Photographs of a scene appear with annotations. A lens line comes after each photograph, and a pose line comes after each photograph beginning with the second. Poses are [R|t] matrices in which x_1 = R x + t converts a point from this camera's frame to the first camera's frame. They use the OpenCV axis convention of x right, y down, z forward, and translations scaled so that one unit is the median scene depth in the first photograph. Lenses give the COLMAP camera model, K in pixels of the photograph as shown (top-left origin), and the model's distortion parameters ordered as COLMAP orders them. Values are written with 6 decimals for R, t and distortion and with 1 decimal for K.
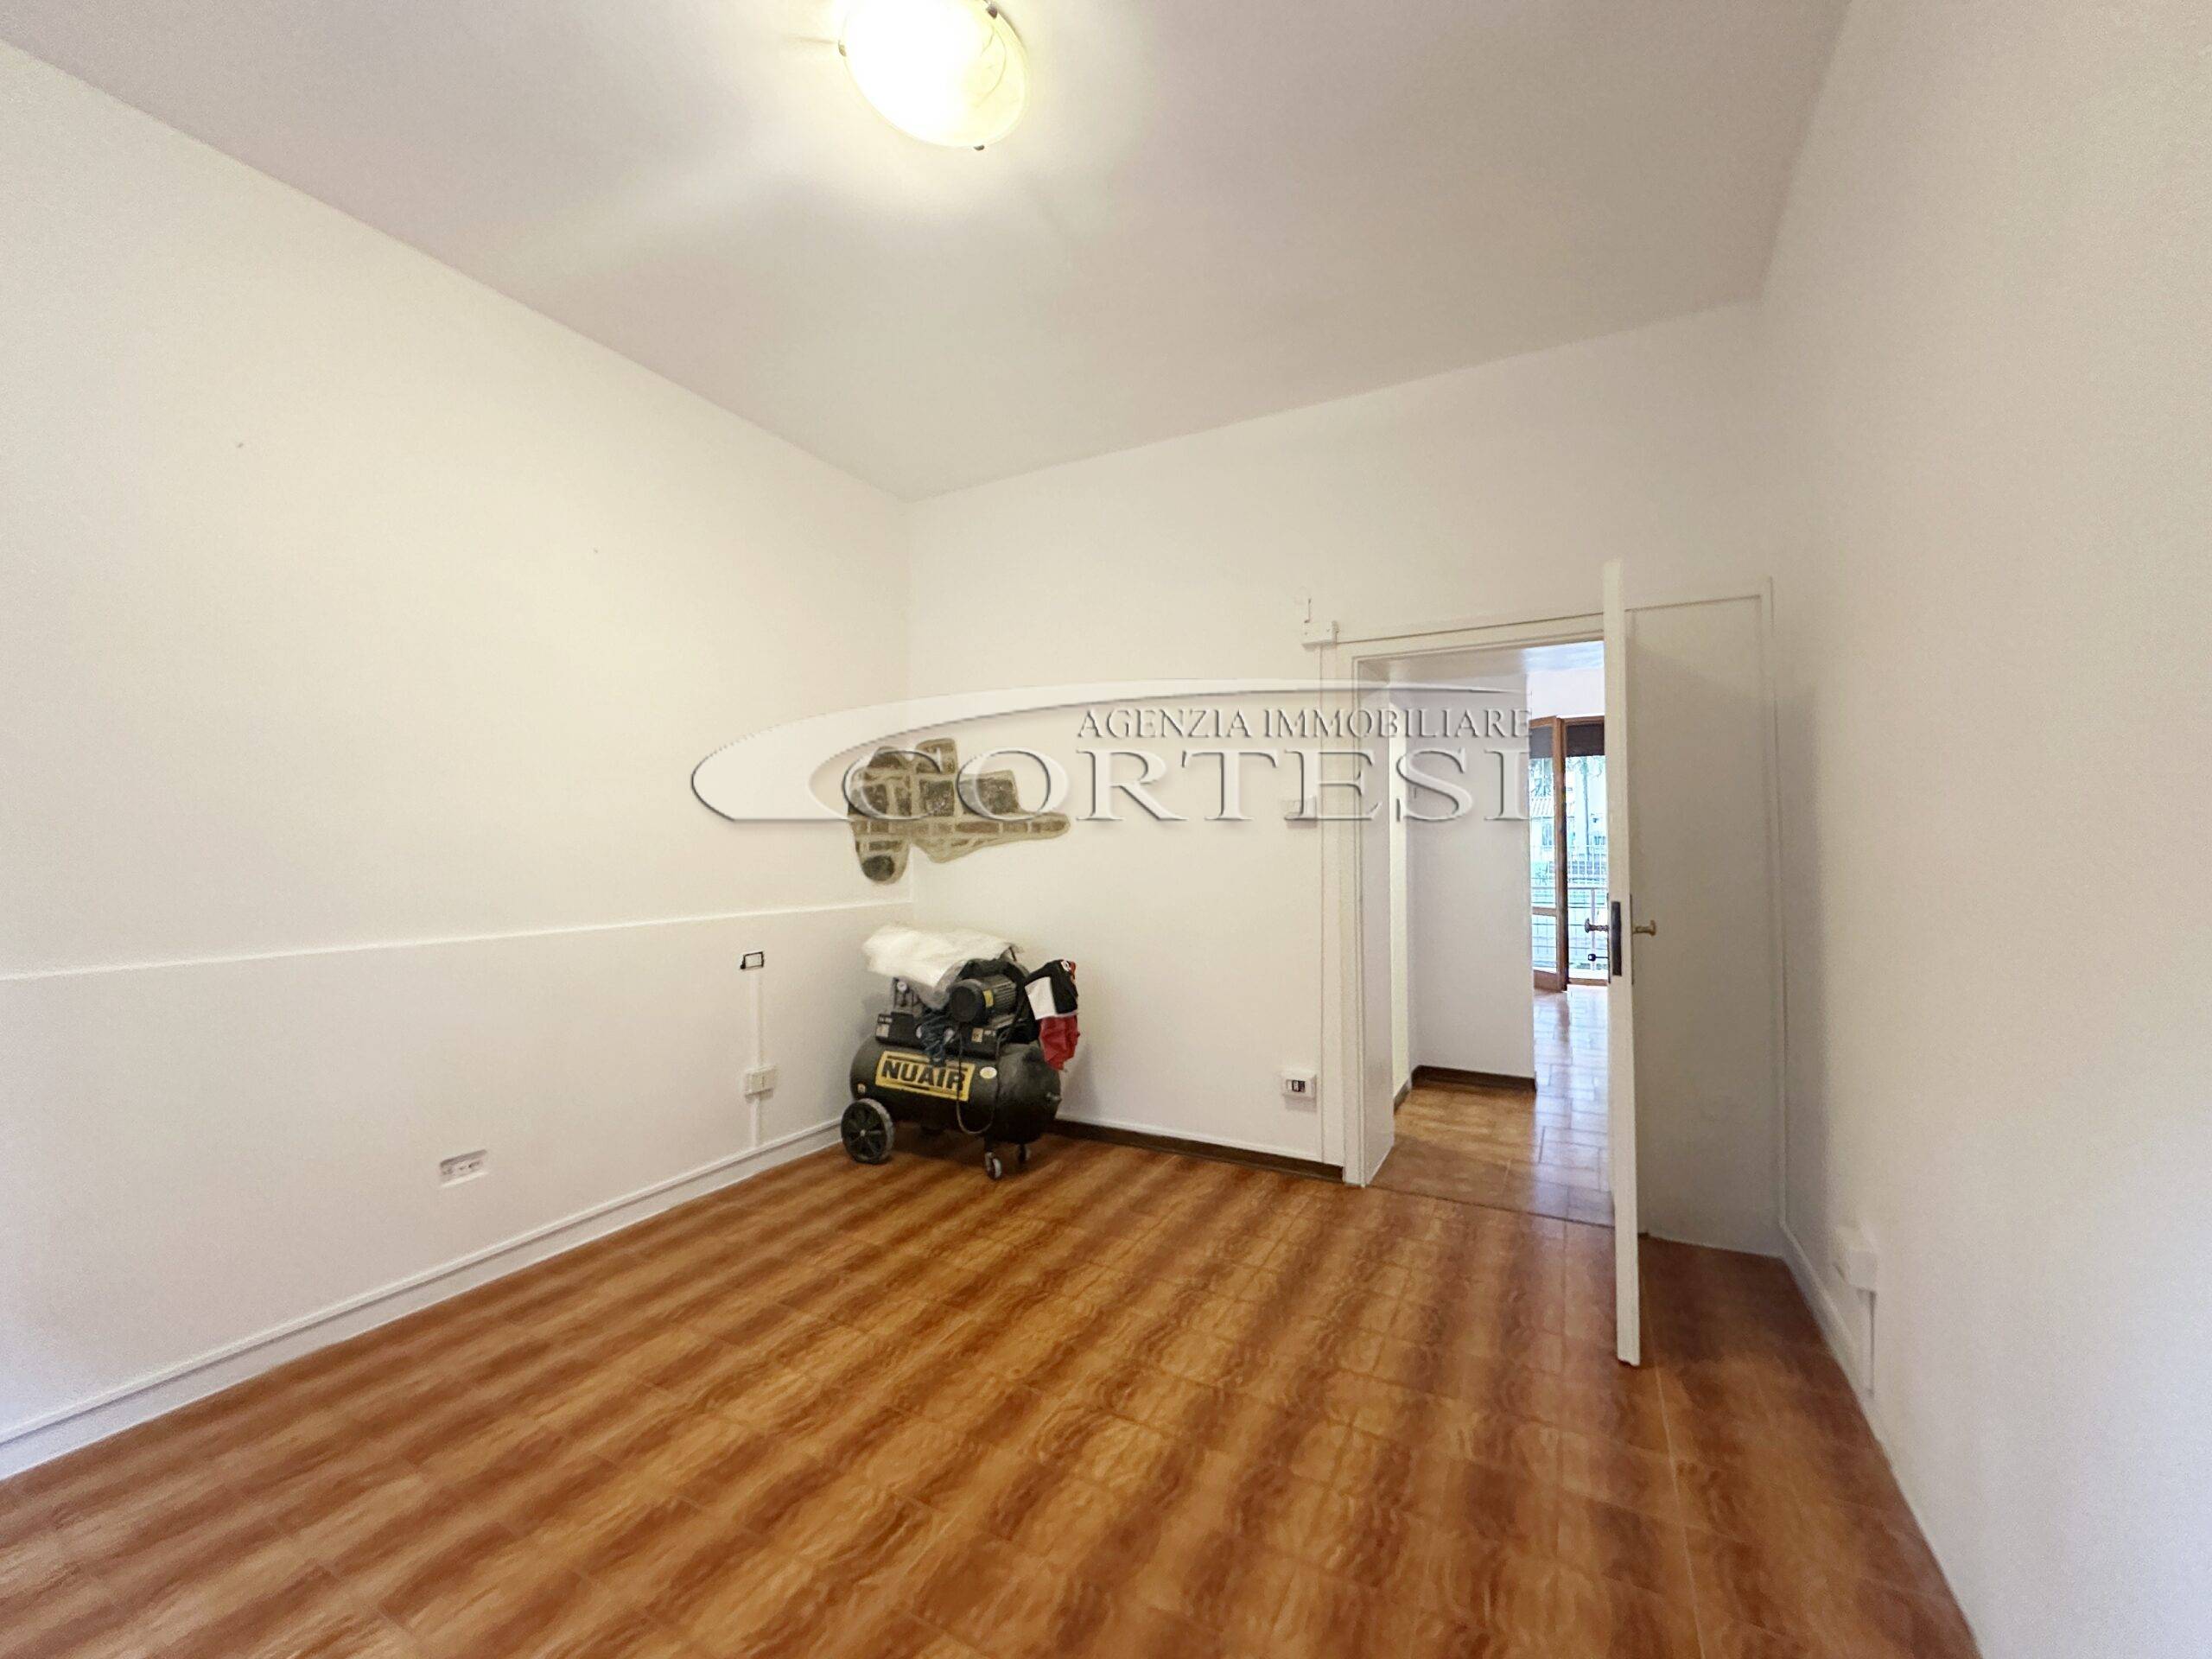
lens RADIAL K [[879.6, 0, 1104.7], [0, 879.6, 837.1], [0, 0, 1]] dist [-0.005153, 0.000842]
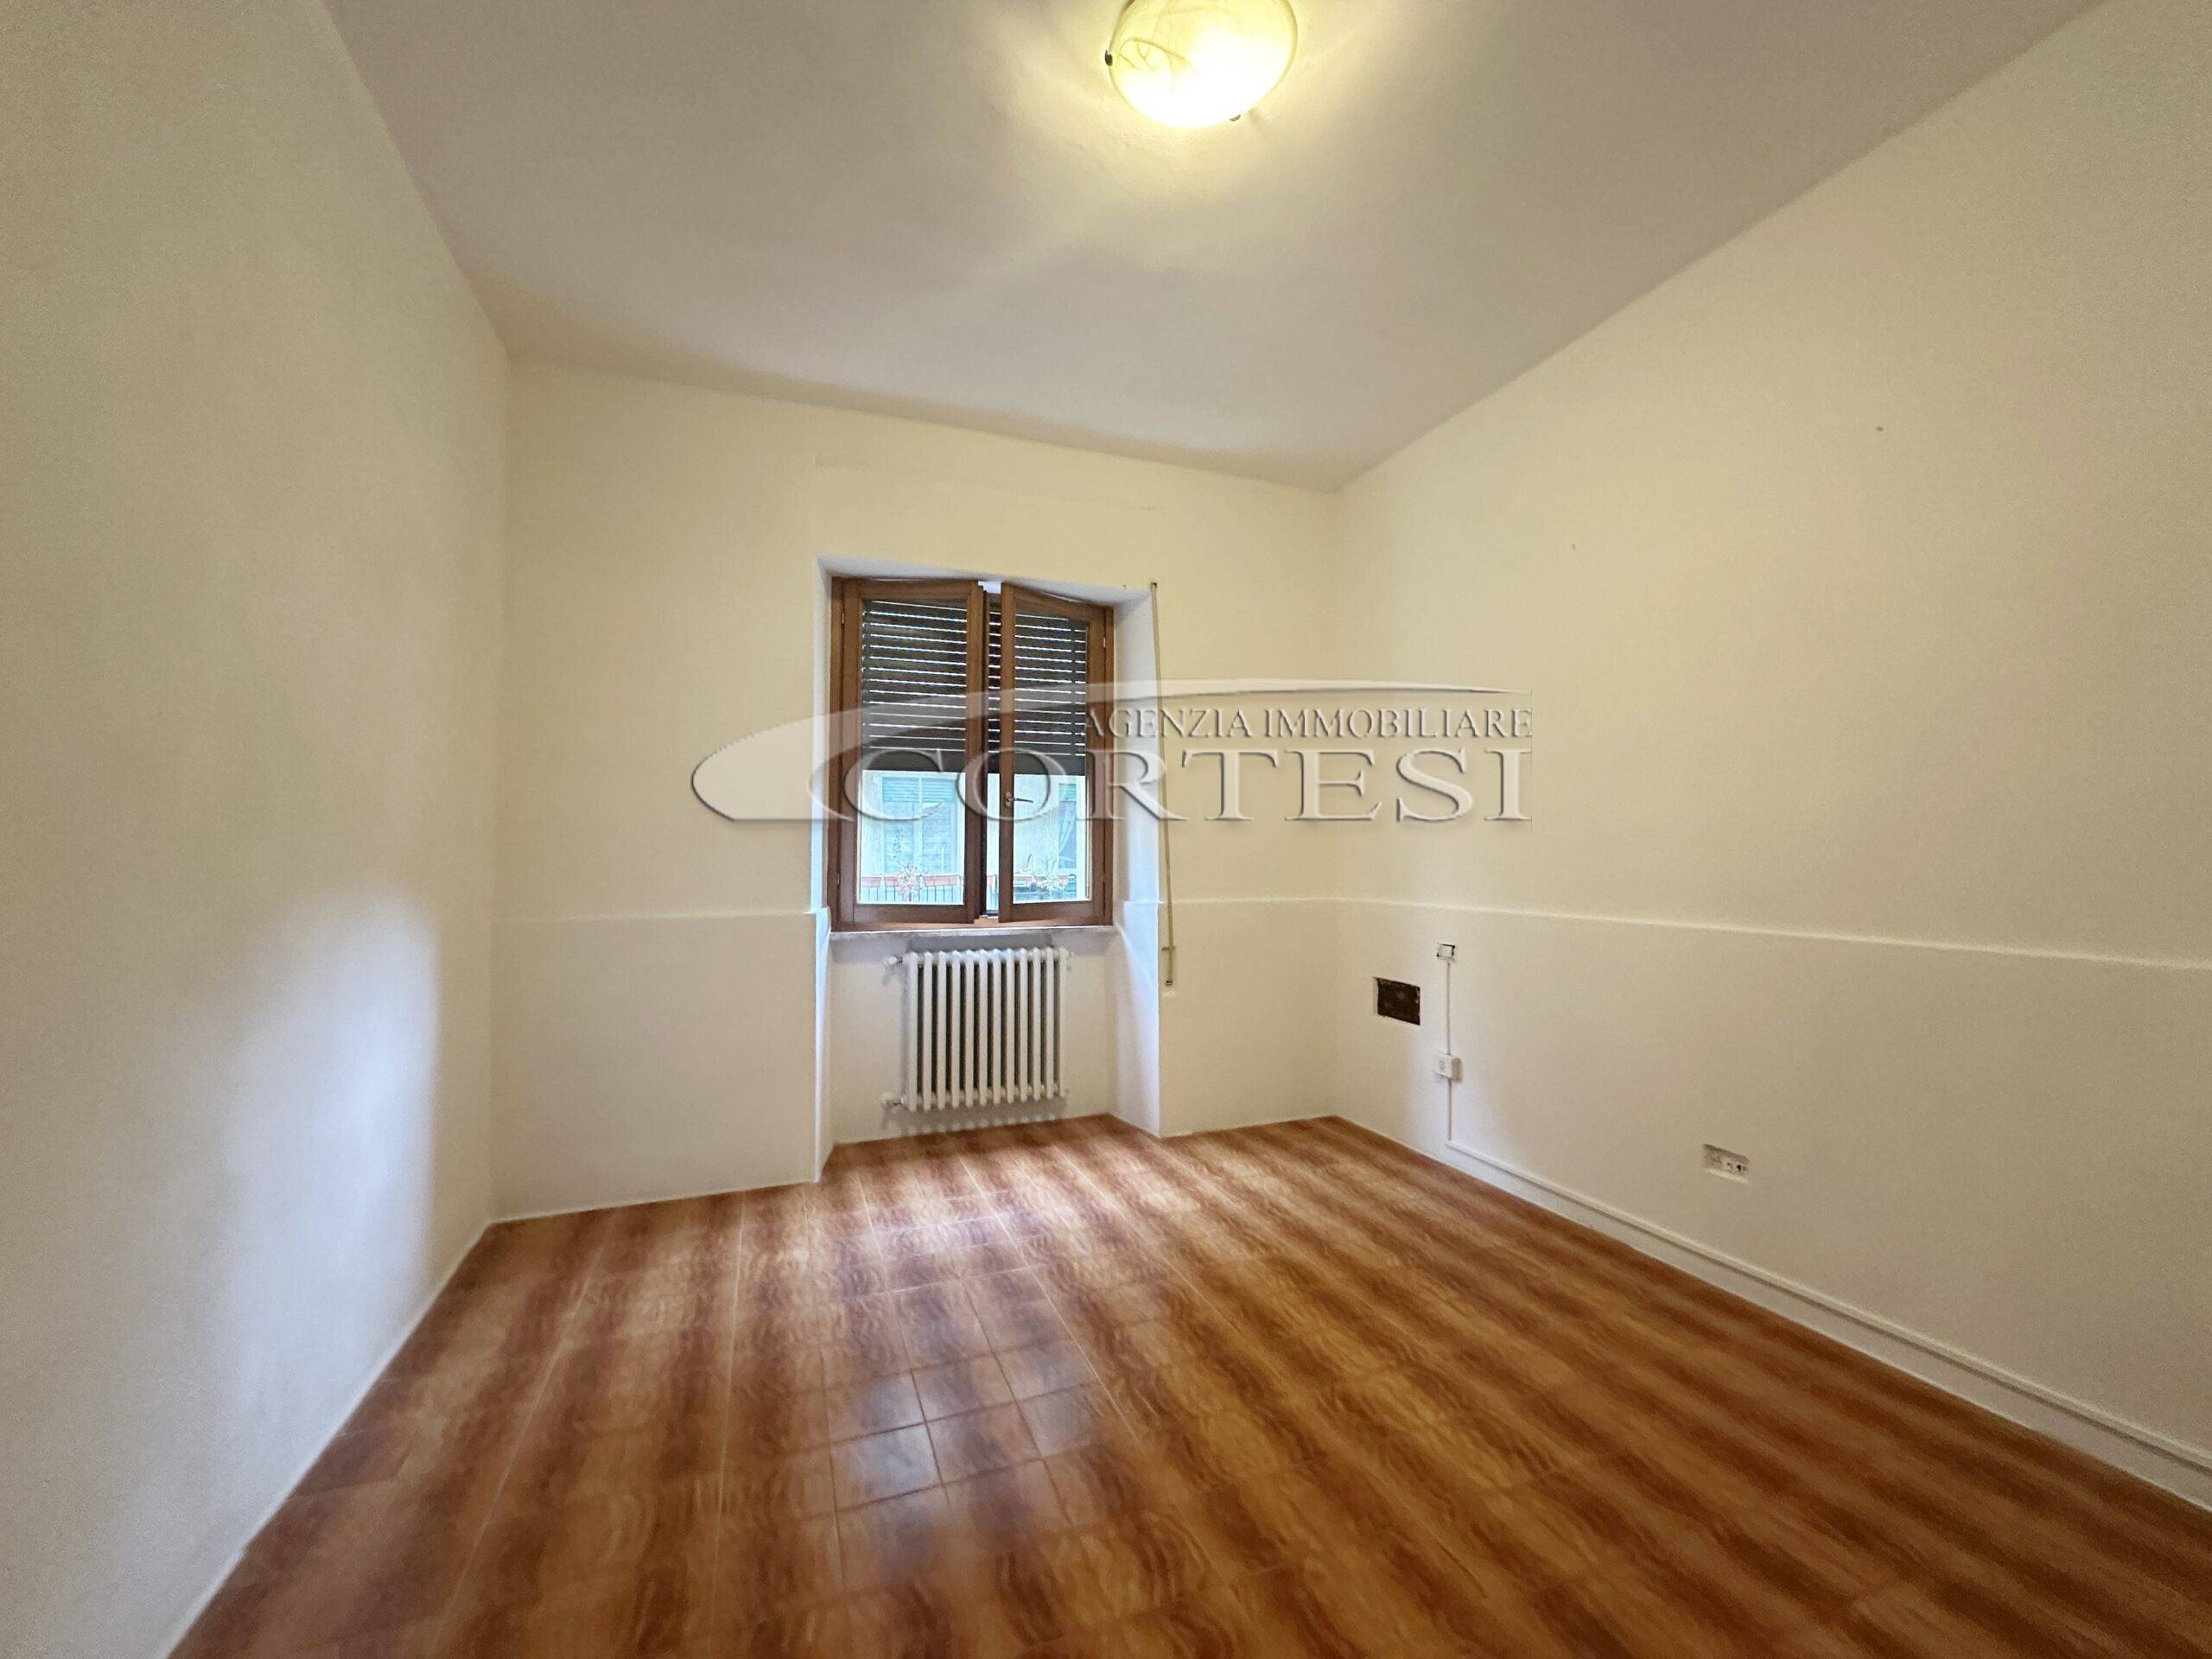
lens RADIAL K [[879.6, 0, 1106.7], [0, 879.6, 822.4], [0, 0, 1]] dist [-0.005153, 0.000842]
pose [[-0.658071, -0.017218, -0.752759, 0.582008], [0.016185, 0.999184, -0.037004, 0.029129], [0.752782, -0.036535, -0.657256, 1.428667]]
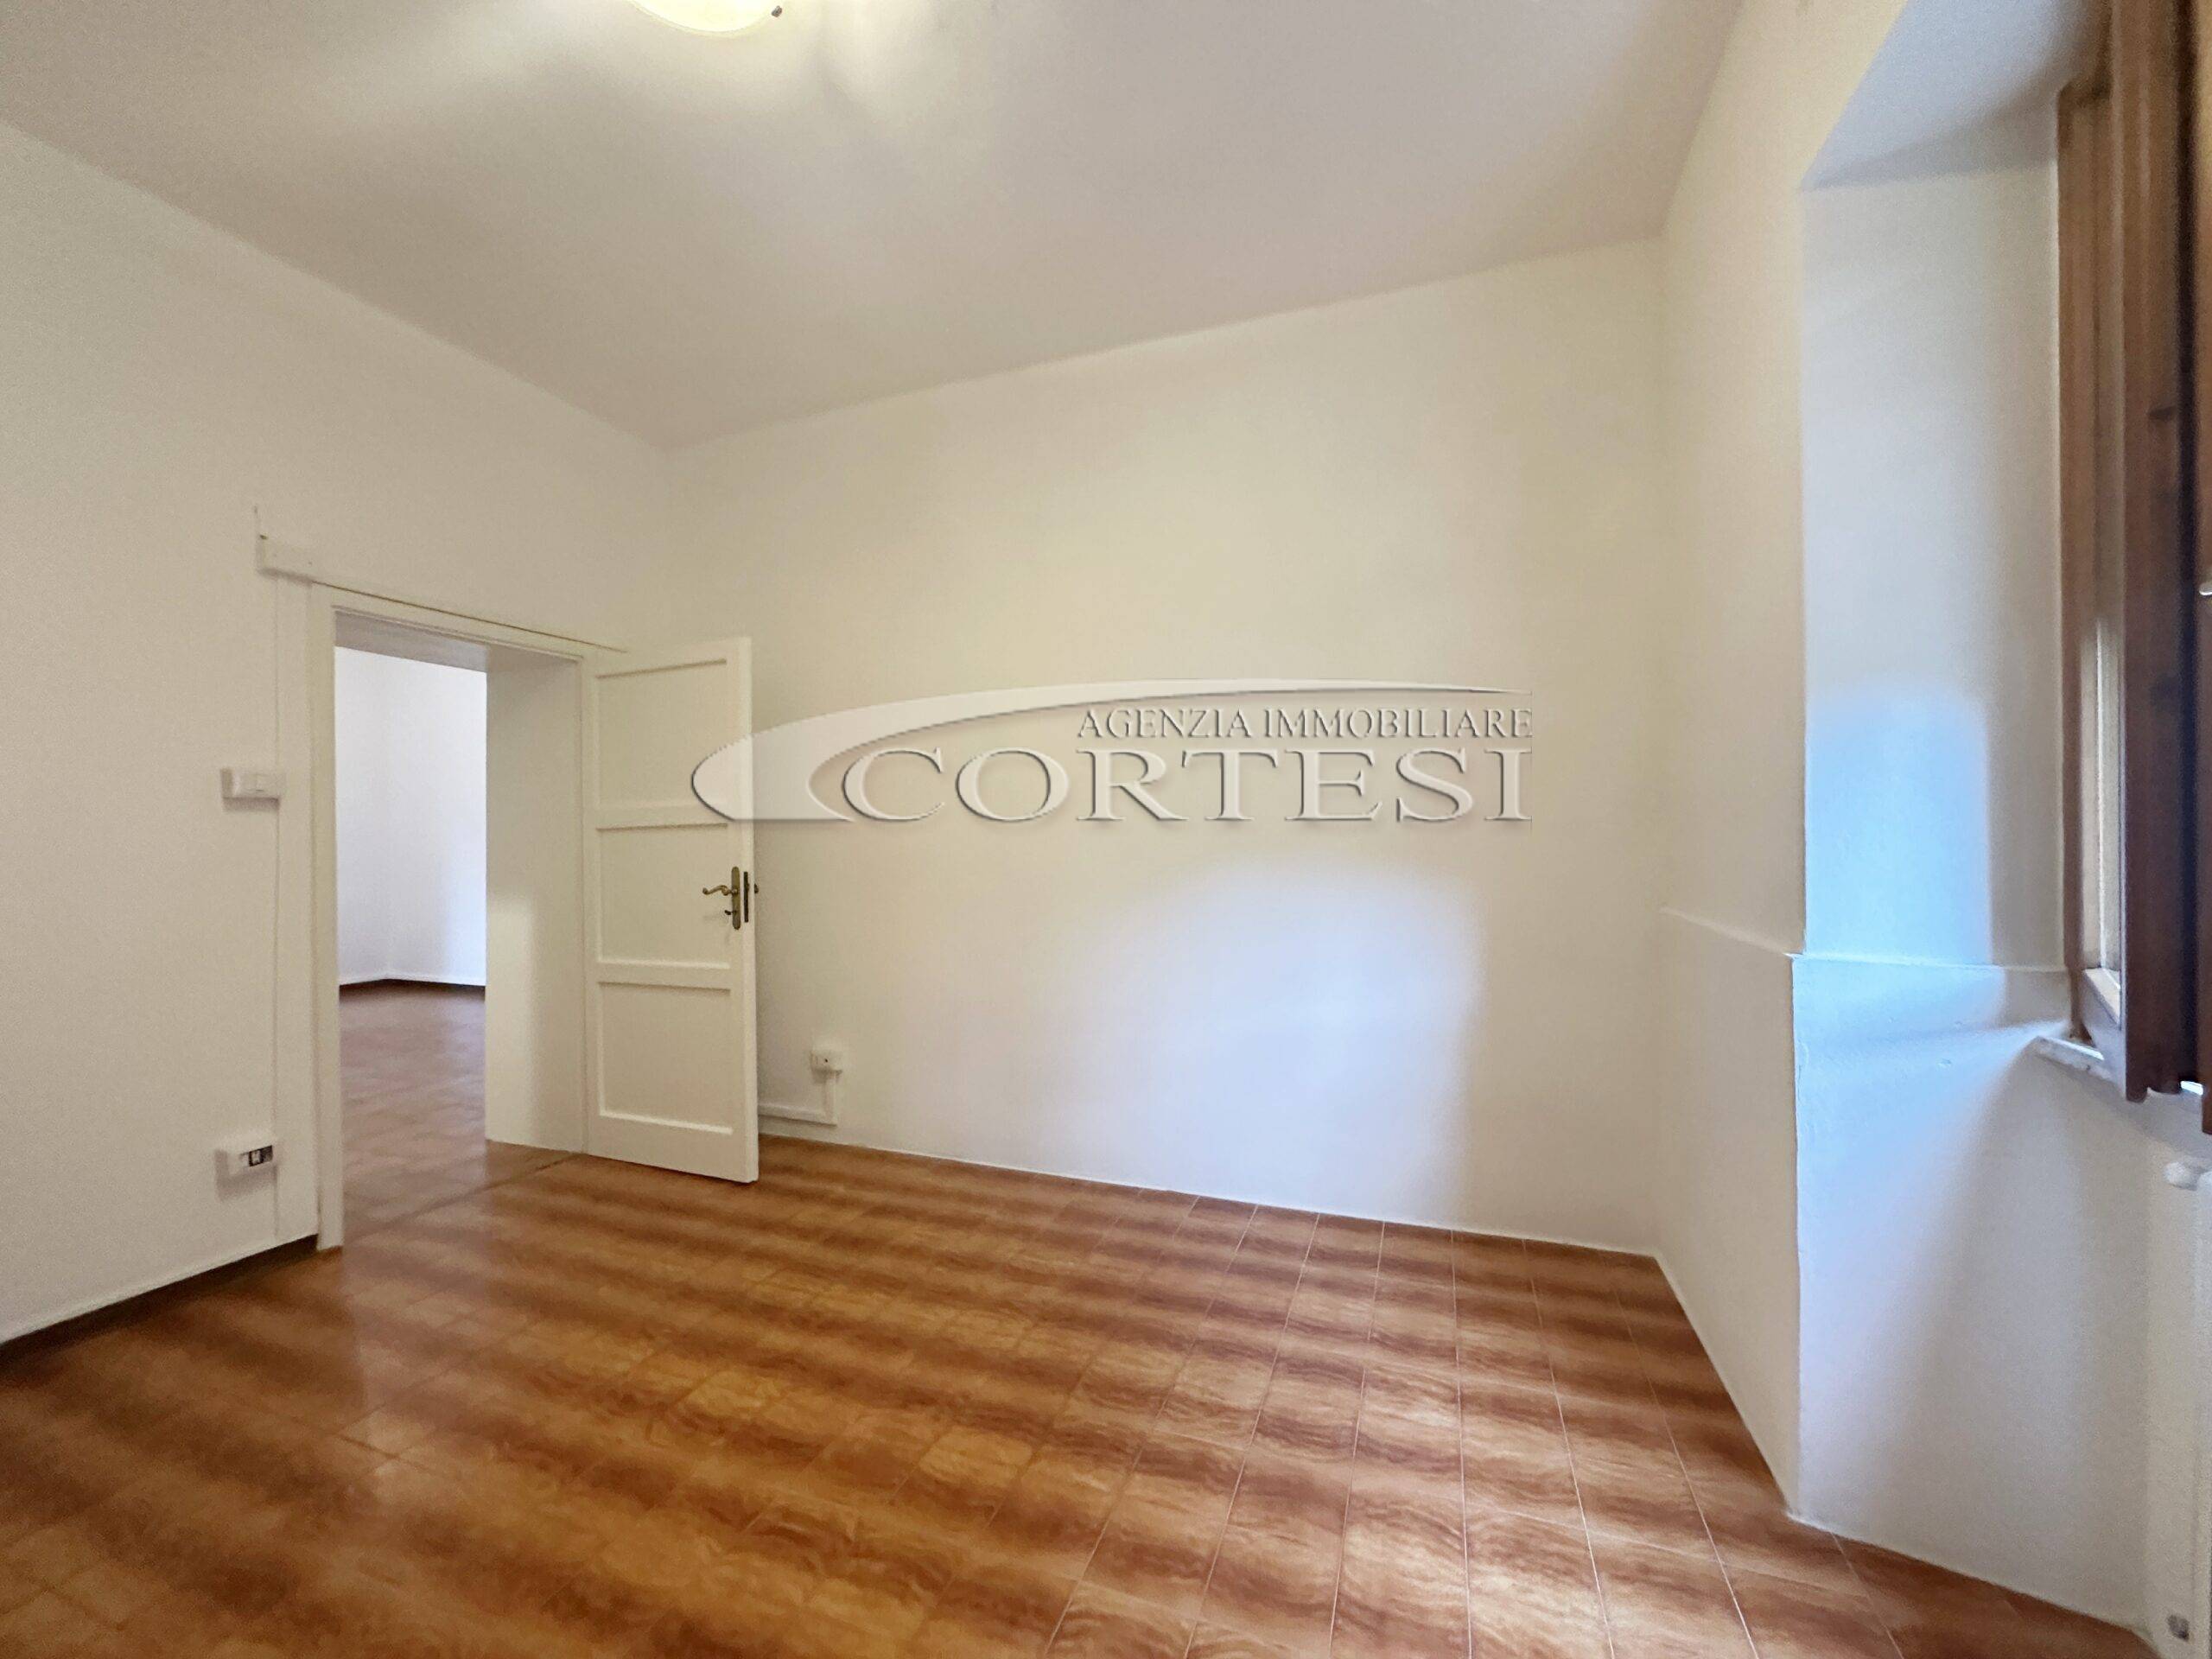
lens RADIAL K [[879.6, 0, 1108.0], [0, 879.6, 833.1], [0, 0, 1]] dist [-0.005153, 0.000842]
pose [[-0.129183, 0.008279, 0.991586, -1.008812], [-0.000548, 0.999964, -0.008420, 0.023952], [-0.991621, -0.001631, -0.129174, 0.626859]]
